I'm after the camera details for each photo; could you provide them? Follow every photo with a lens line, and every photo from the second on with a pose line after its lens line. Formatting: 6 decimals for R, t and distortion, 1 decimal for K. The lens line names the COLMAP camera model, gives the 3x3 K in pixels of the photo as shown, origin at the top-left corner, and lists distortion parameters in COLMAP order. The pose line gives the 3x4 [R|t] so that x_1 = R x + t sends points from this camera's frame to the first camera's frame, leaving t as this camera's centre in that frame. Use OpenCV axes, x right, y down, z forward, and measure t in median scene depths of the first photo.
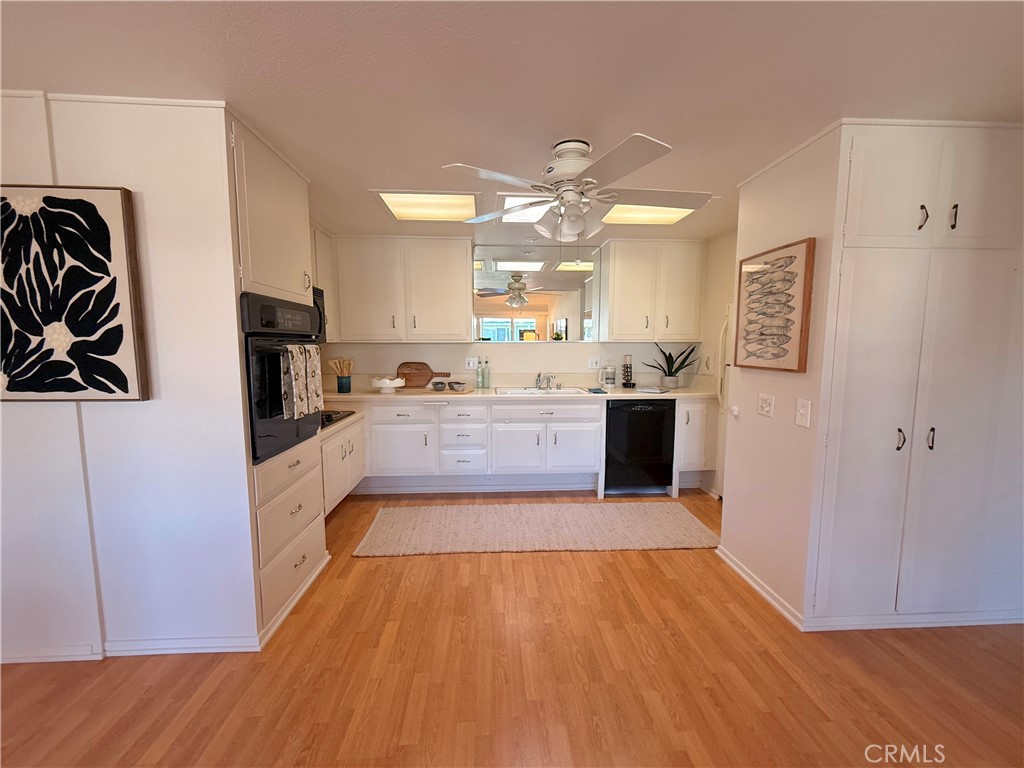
lens RADIAL K [[409.0, 0, 512.0], [0, 409.0, 384.0], [0, 0, 1]] dist [0.000041, 0.000003]
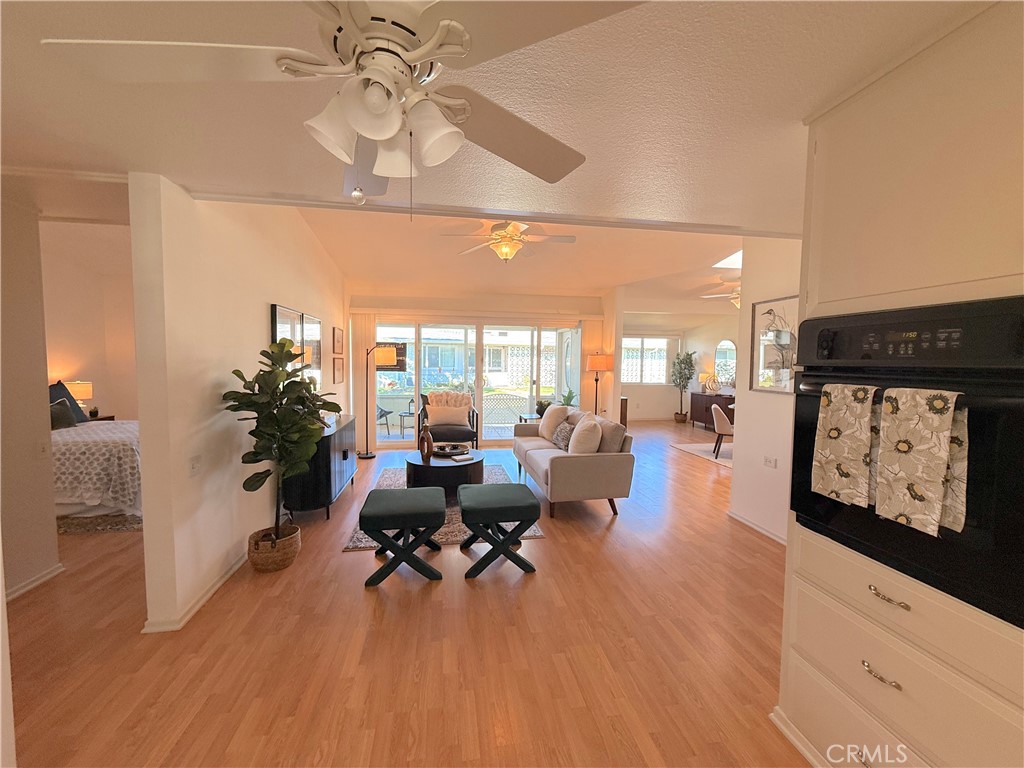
lens RADIAL K [[409.0, 0, 512.0], [0, 409.0, 384.0], [0, 0, 1]] dist [0.000041, 0.000003]
pose [[-0.993597, -0.005906, -0.112831, 0.059487], [-0.023925, 0.986985, 0.159021, -0.222490], [0.110423, 0.160702, -0.980807, 1.866957]]
